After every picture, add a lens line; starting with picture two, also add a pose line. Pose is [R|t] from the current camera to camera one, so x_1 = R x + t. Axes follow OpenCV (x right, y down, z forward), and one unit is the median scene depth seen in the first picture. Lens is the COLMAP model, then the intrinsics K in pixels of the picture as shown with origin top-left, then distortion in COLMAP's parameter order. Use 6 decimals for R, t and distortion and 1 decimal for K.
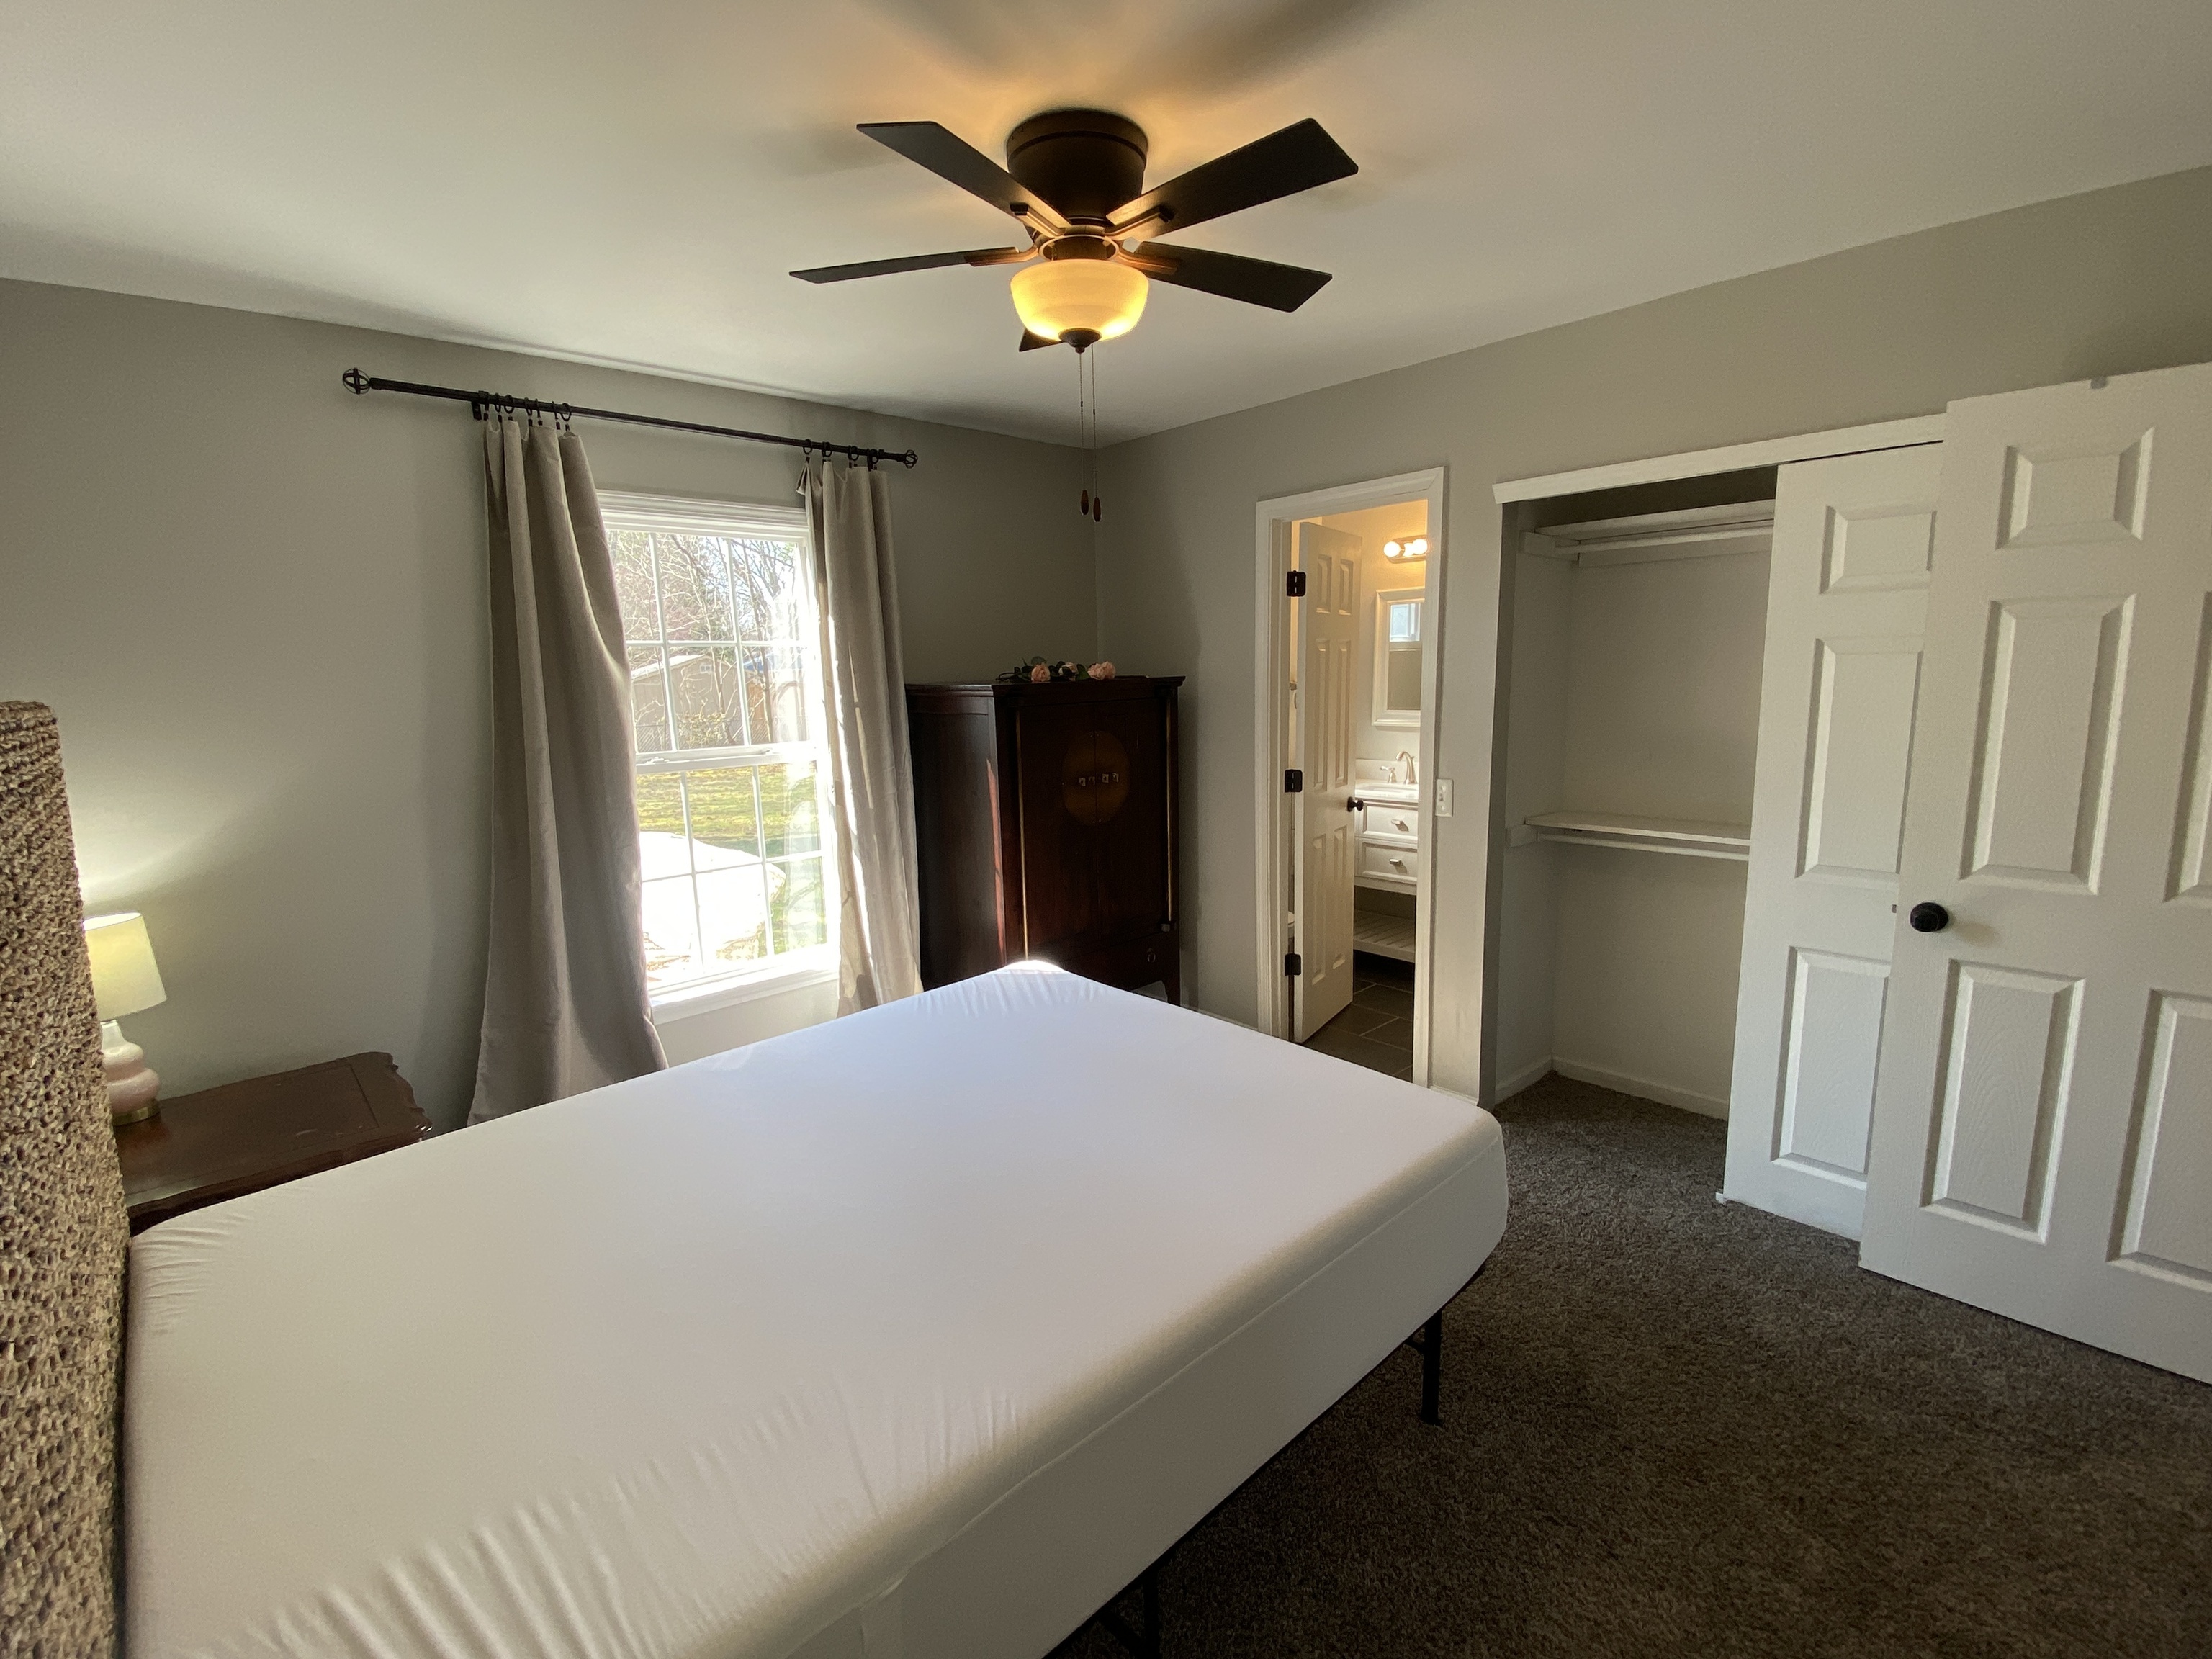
lens RADIAL K [[999.1, 0, 1111.0], [0, 999.1, 828.9], [0, 0, 1]] dist [-0.014278, -0.000660]
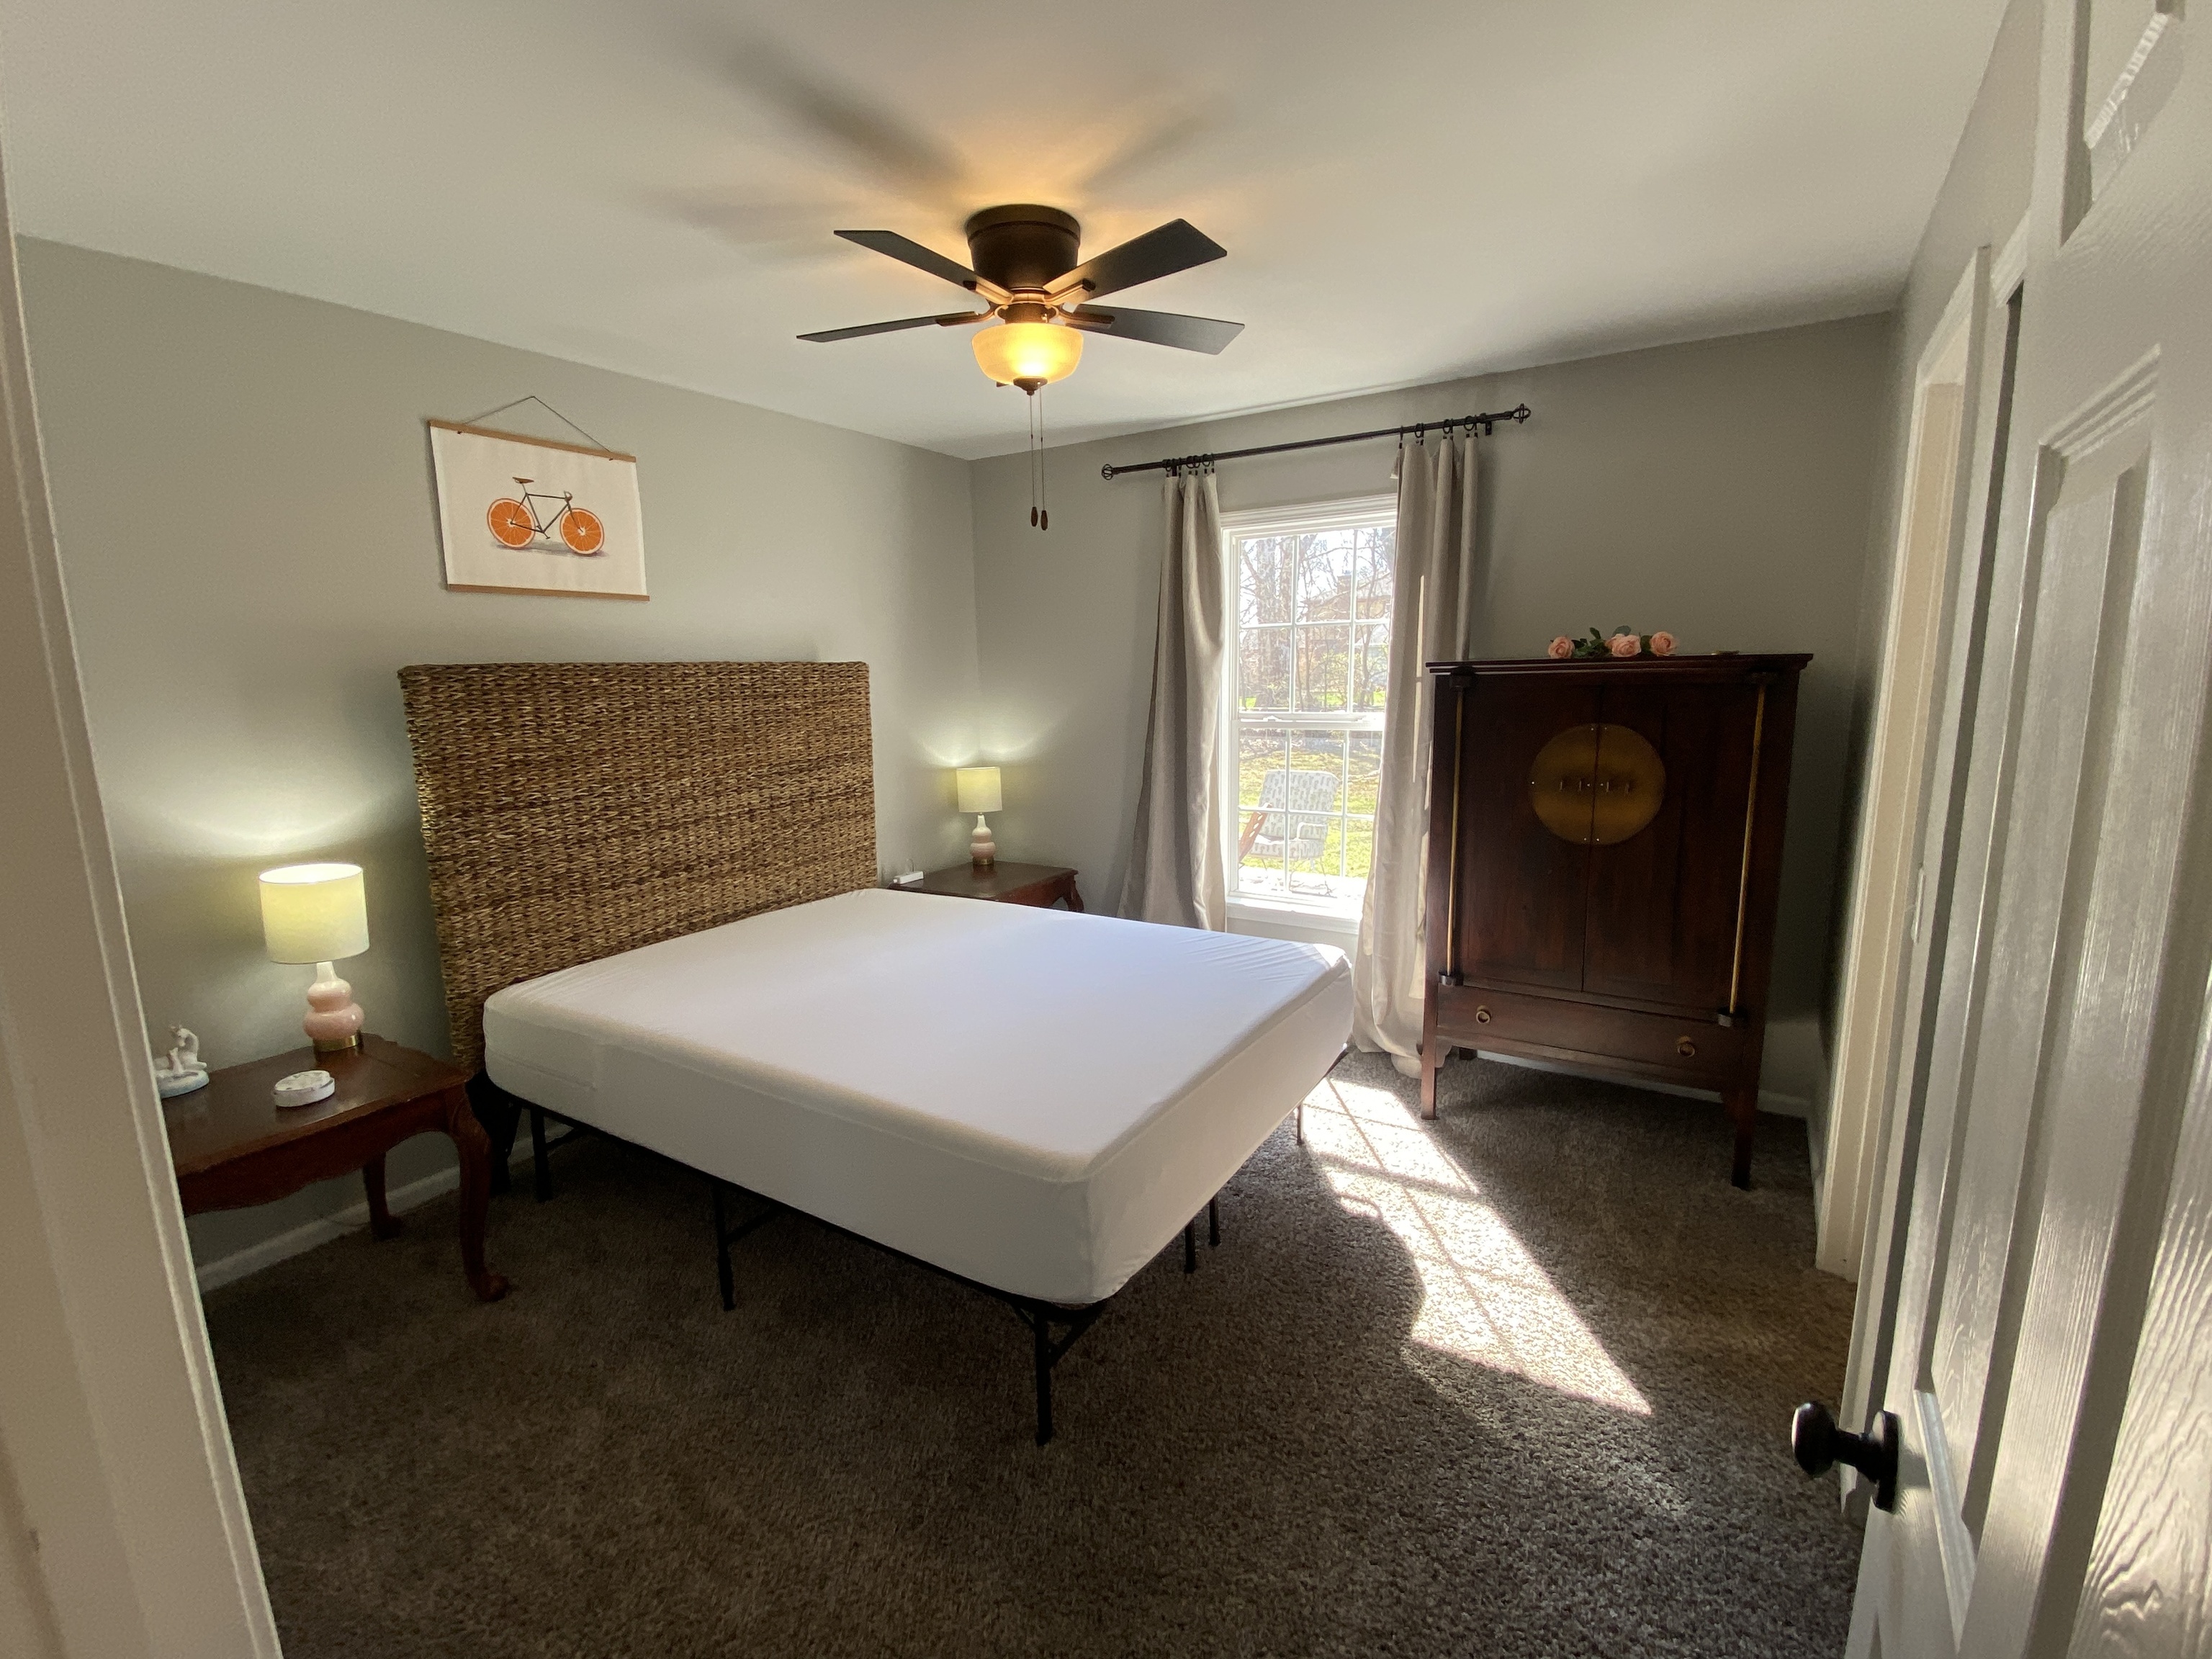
lens RADIAL K [[999.1, 0, 1111.0], [0, 999.1, 828.9], [0, 0, 1]] dist [-0.014278, -0.000660]
pose [[0.213959, 0.171762, -0.961623, 0.802497], [-0.148294, 0.978721, 0.141821, -0.086427], [0.965521, 0.112259, 0.234877, 0.564002]]
